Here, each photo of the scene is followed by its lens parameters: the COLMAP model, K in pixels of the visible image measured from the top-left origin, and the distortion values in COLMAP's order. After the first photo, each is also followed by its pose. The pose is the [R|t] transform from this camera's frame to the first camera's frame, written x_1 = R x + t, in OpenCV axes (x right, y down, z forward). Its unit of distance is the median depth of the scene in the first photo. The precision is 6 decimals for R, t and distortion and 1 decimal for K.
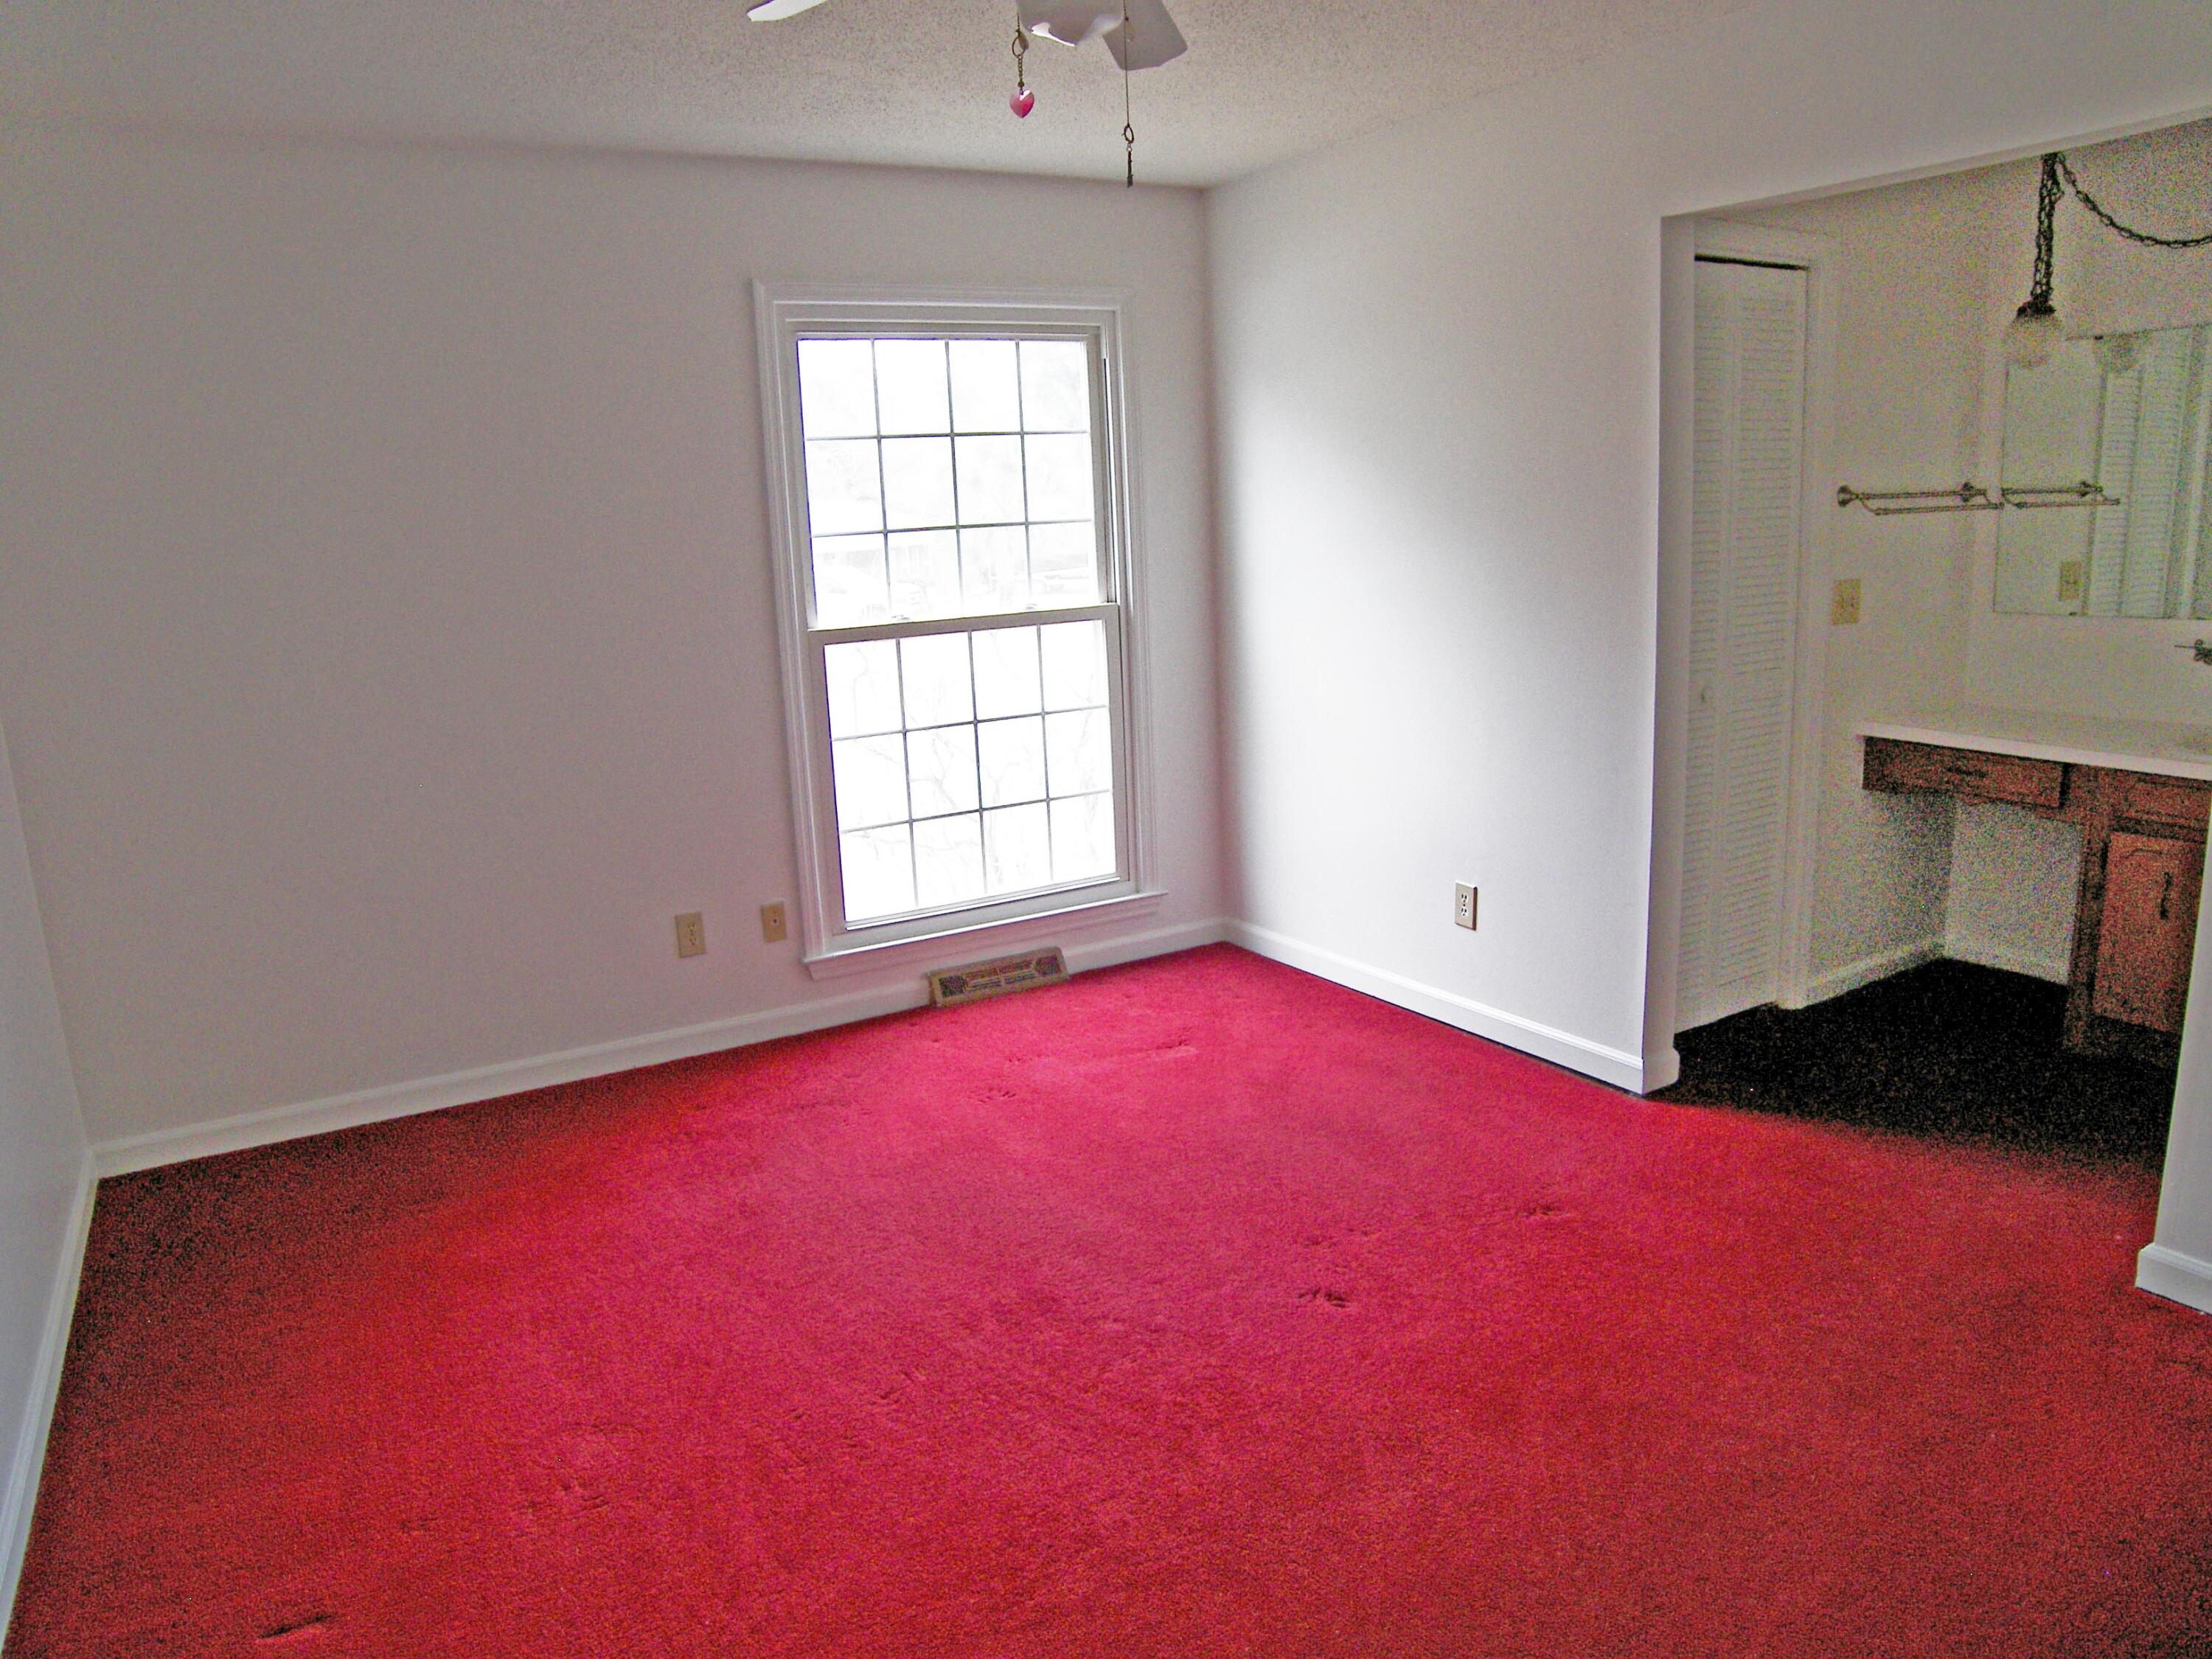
lens RADIAL K [[1562.0, 0, 1106.0], [0, 1562.0, 829.5], [0, 0, 1]] dist [-0.156052, 0.122202]
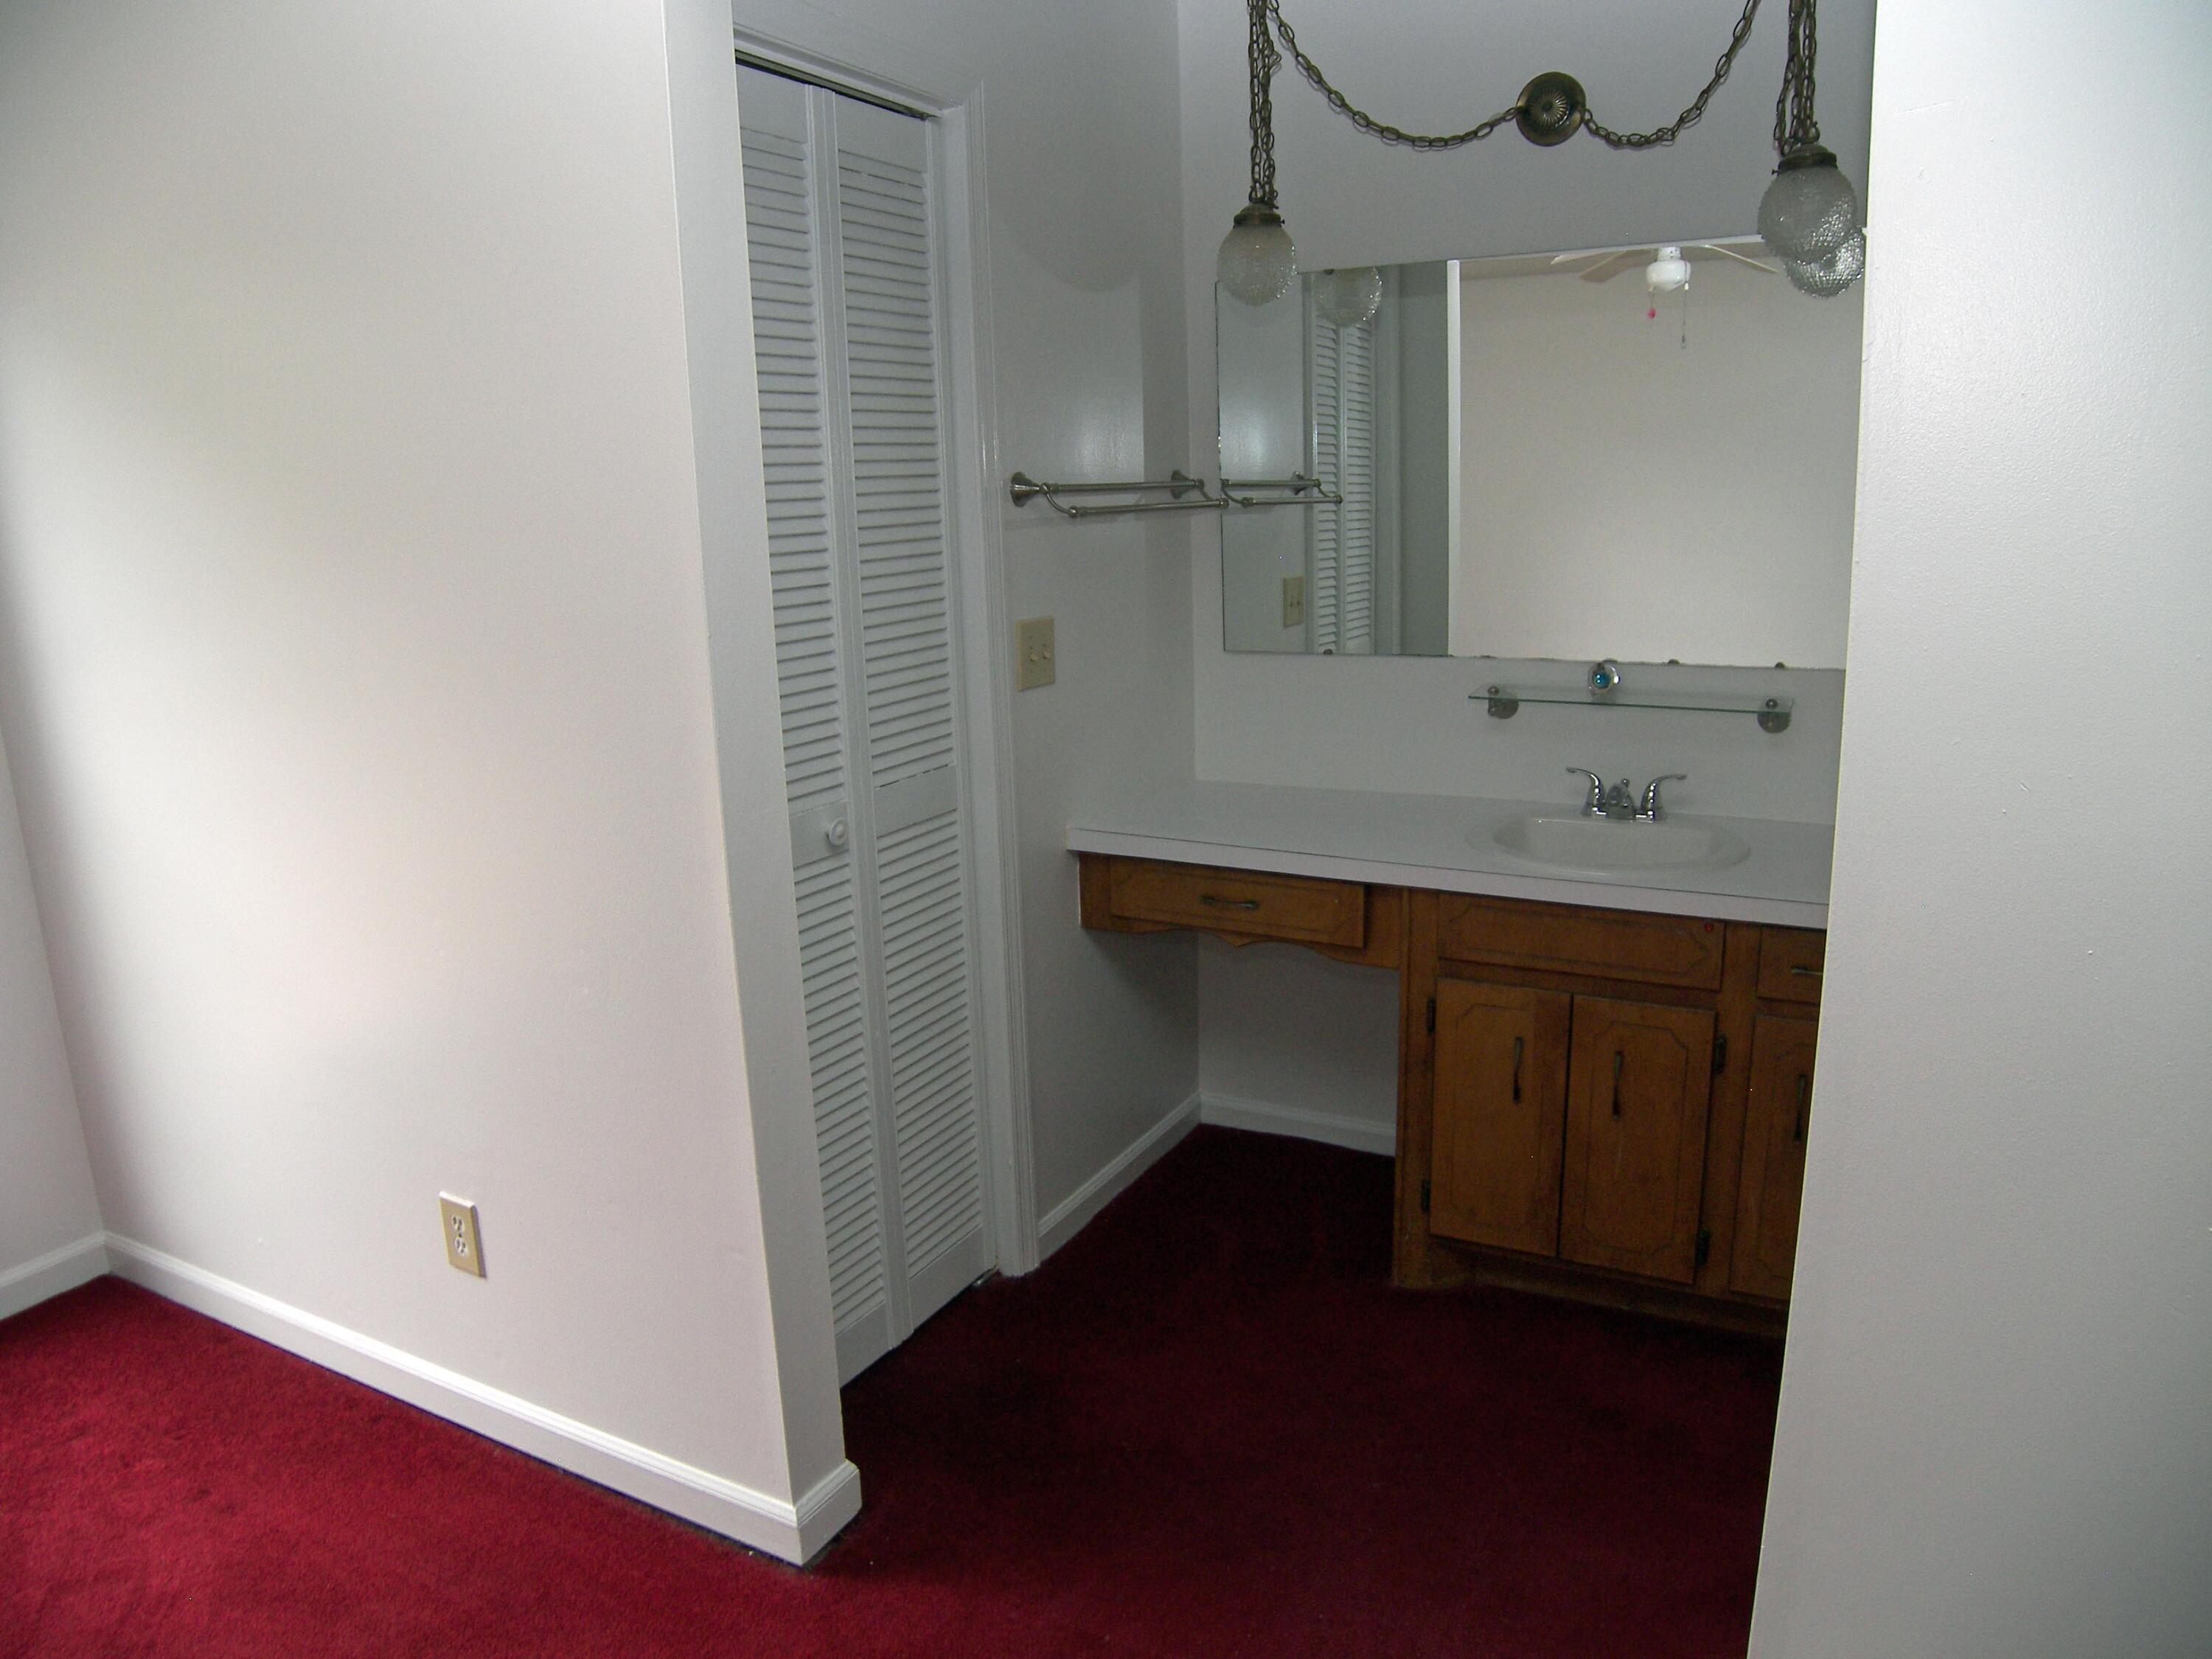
lens RADIAL K [[1540.4, 0, 1106.0], [0, 1540.4, 829.5], [0, 0, 1]] dist [-0.088348, -0.001975]
pose [[0.856953, -0.094977, 0.506567, 0.178494], [0.098672, 0.994927, 0.019617, -0.087726], [-0.505860, 0.033173, 0.861977, 0.429996]]
